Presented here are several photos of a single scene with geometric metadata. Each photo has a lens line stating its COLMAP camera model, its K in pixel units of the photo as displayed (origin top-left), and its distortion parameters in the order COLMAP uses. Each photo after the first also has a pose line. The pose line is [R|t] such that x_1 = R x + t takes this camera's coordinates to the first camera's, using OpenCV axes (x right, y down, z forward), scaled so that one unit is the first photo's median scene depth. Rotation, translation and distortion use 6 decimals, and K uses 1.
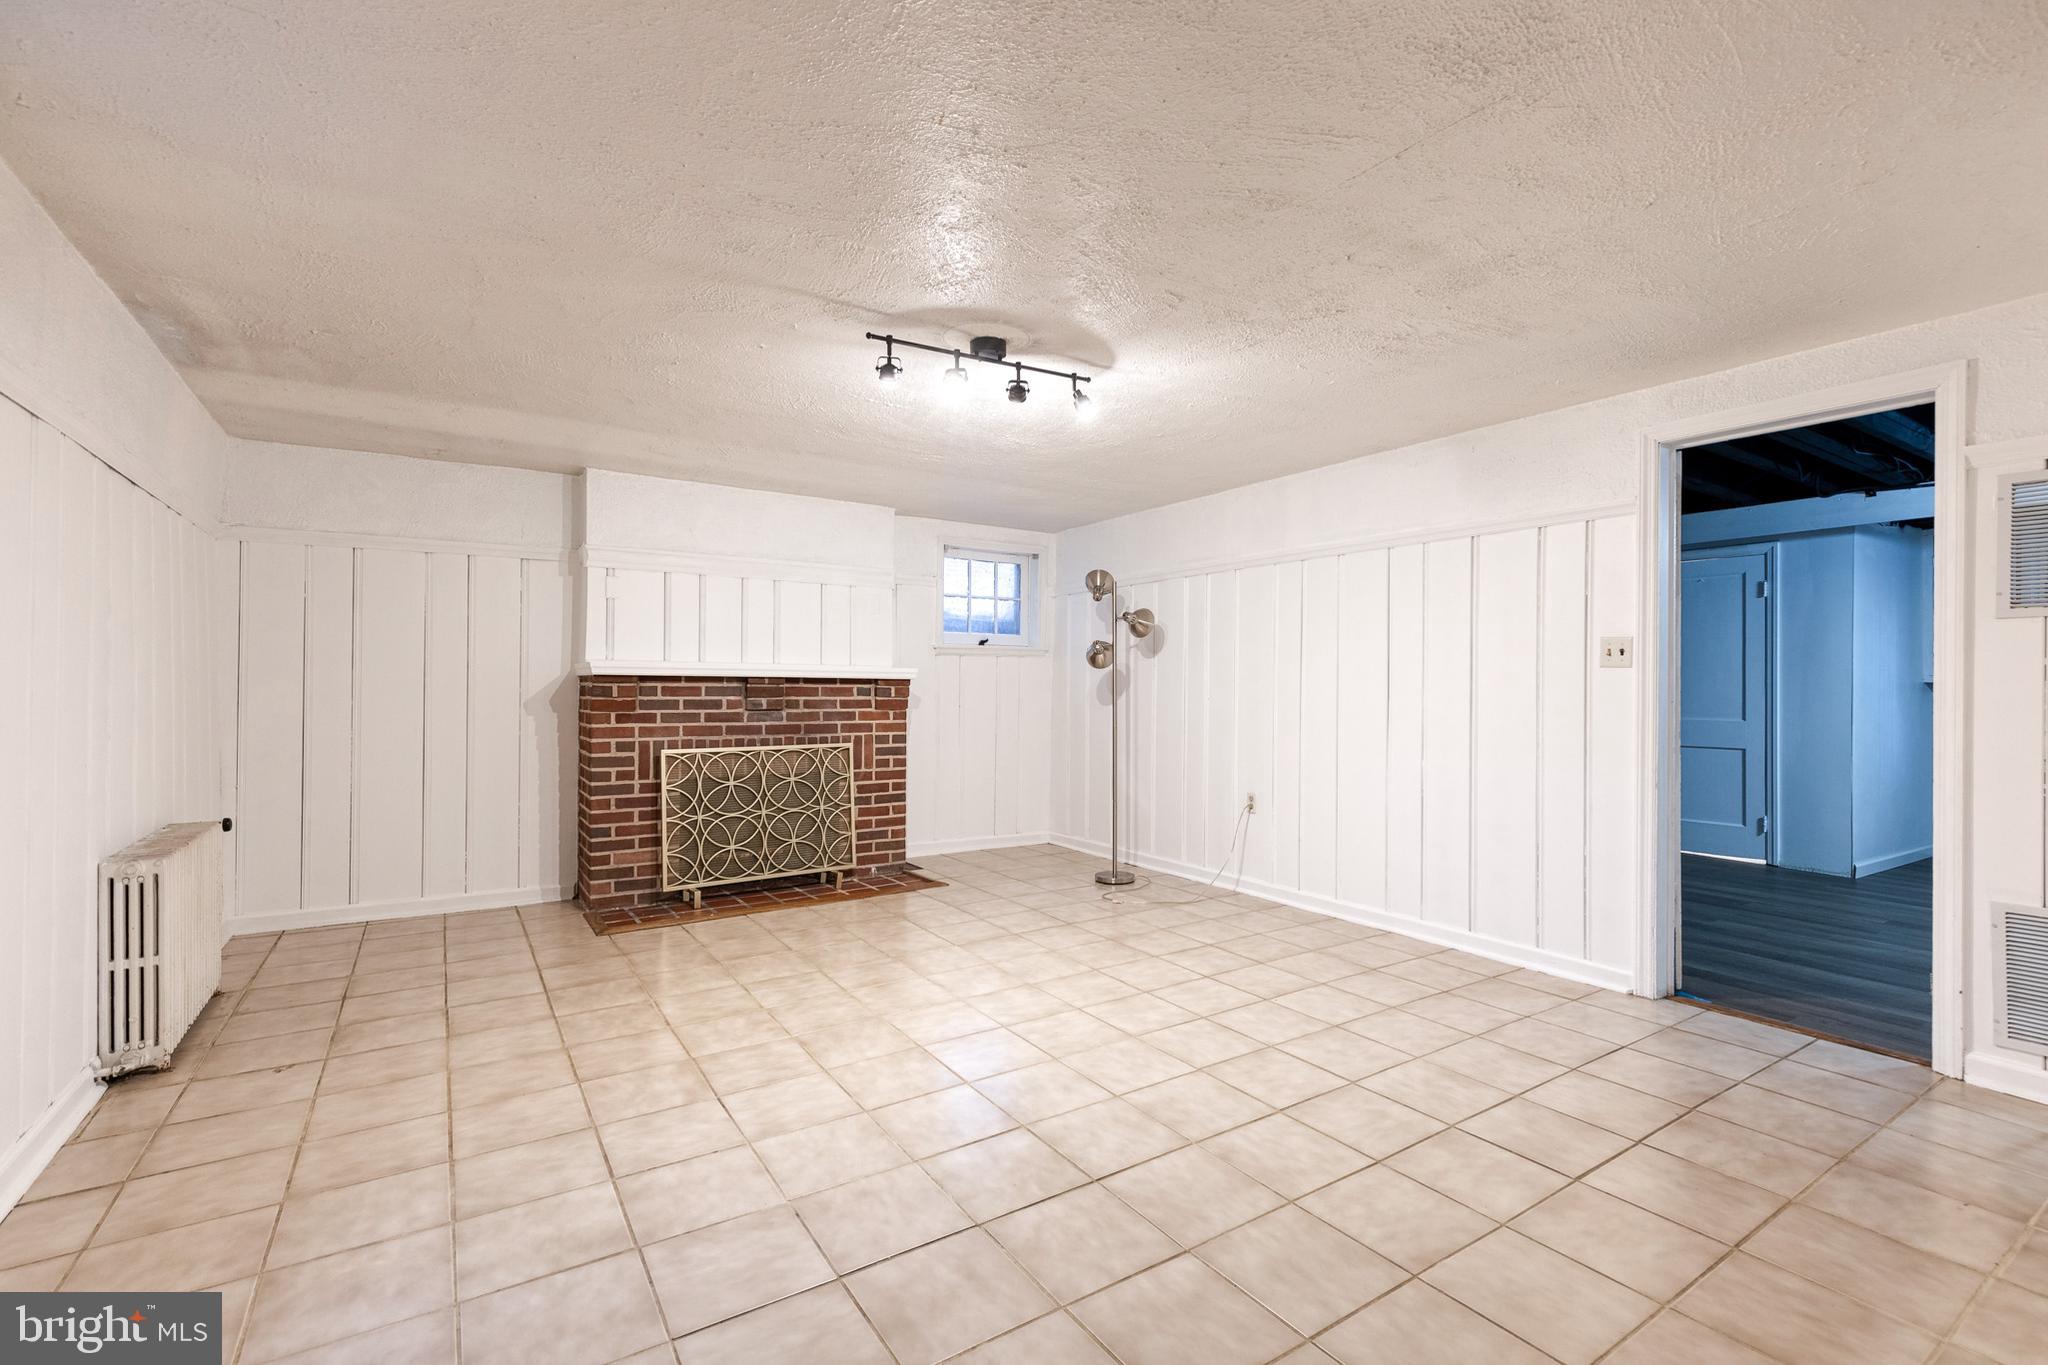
lens RADIAL K [[948.5, 0, 1045.4], [0, 948.5, 682.1], [0, 0, 1]] dist [0.008727, -0.000440]
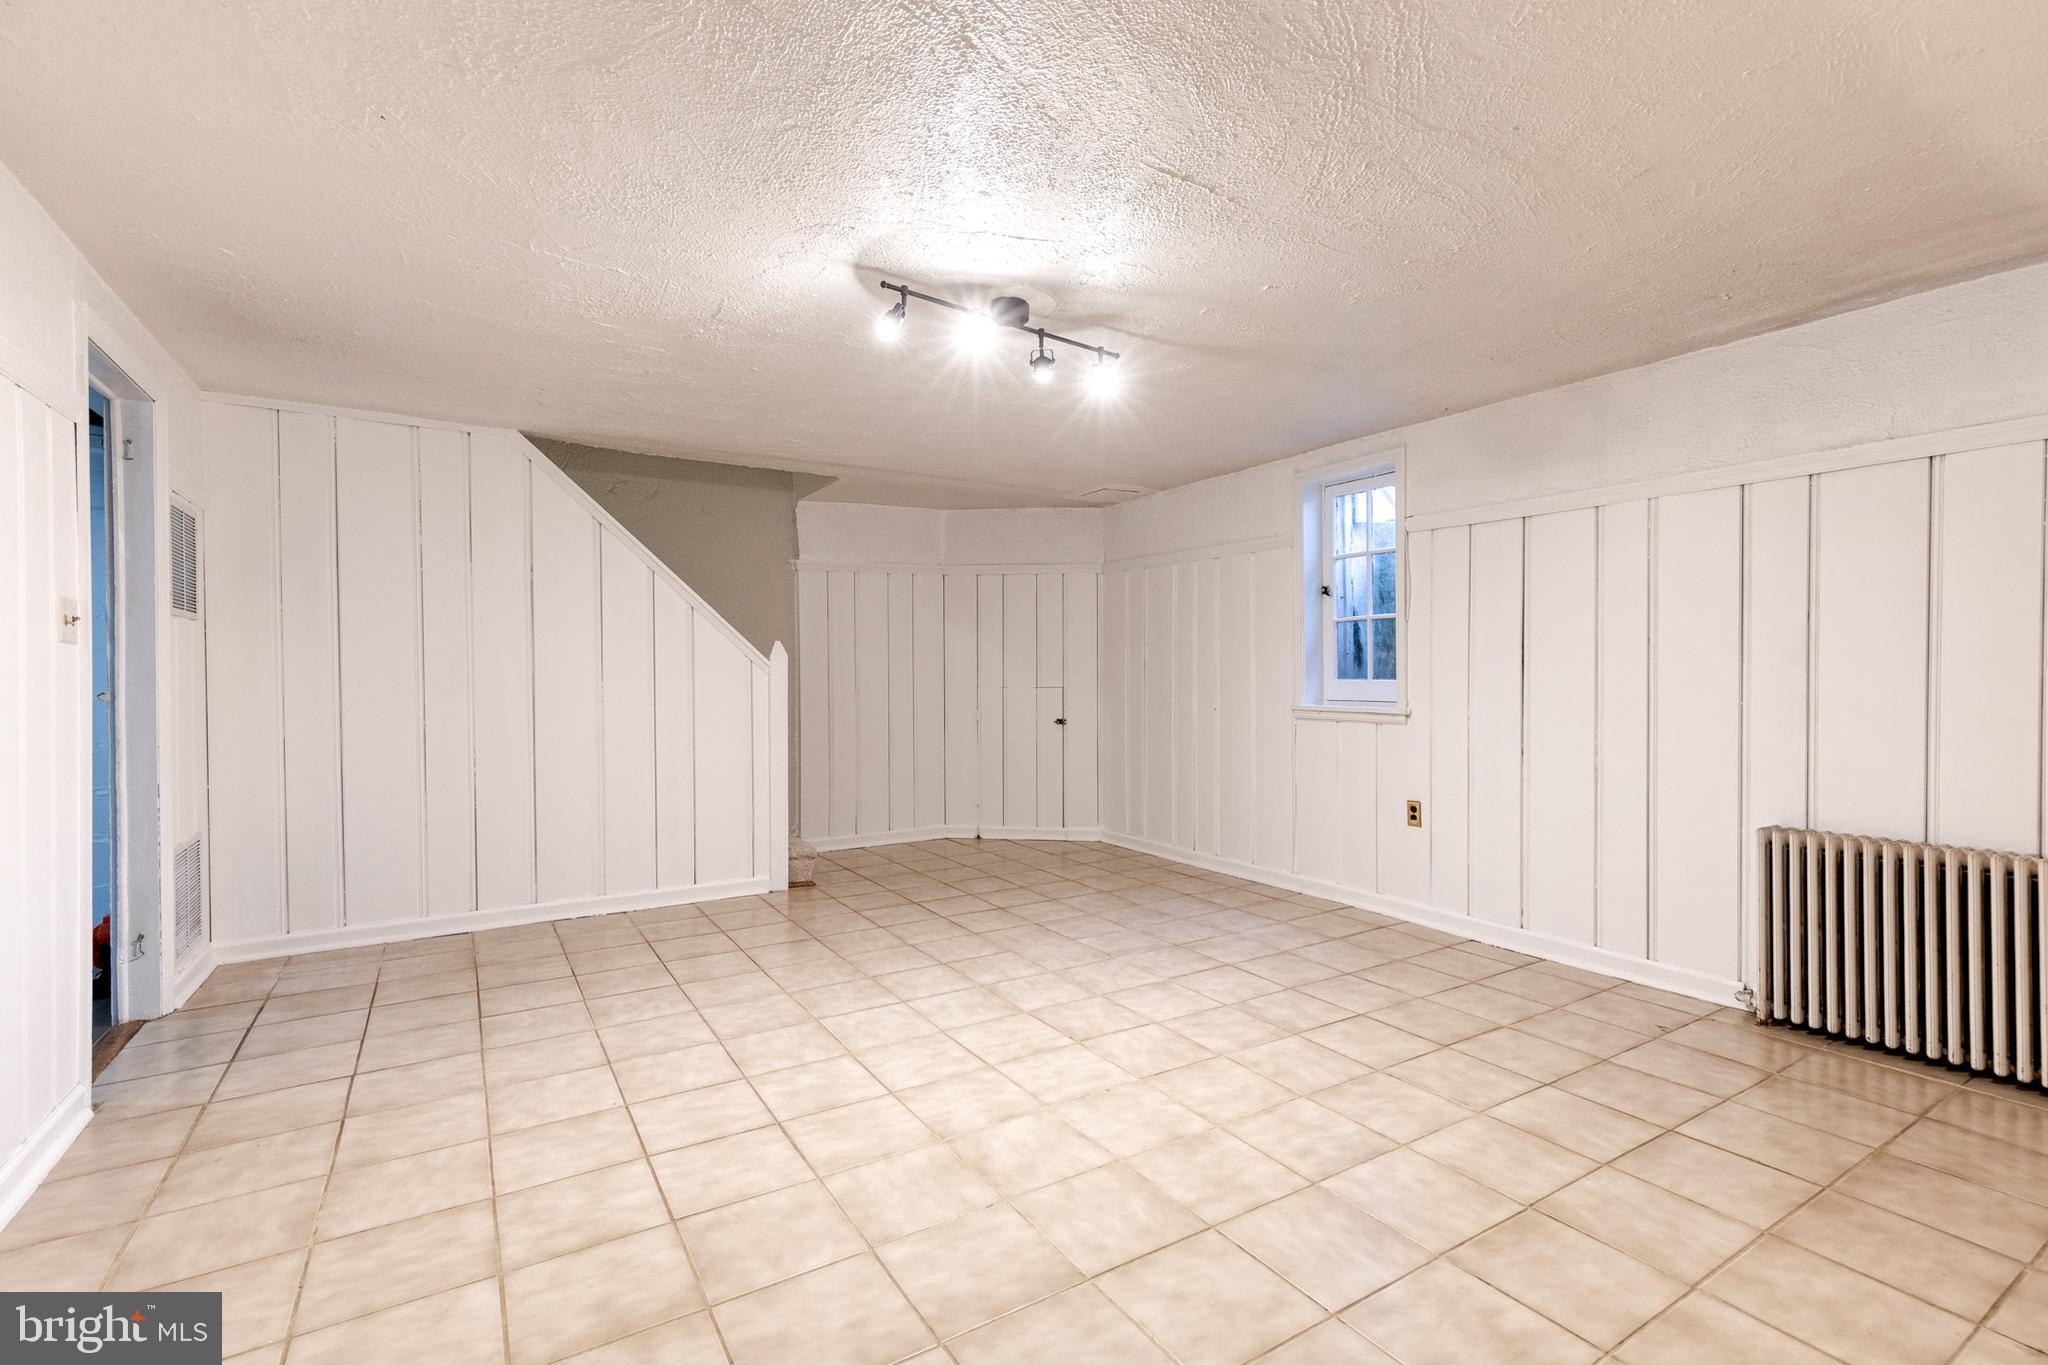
lens RADIAL K [[948.5, 0, 1045.4], [0, 948.5, 682.1], [0, 0, 1]] dist [0.008727, -0.000440]
pose [[-0.999881, 0.000378, 0.015431, -0.104263], [0.000493, 0.999972, 0.007496, 0.006330], [-0.015428, 0.007503, -0.999853, 1.807373]]
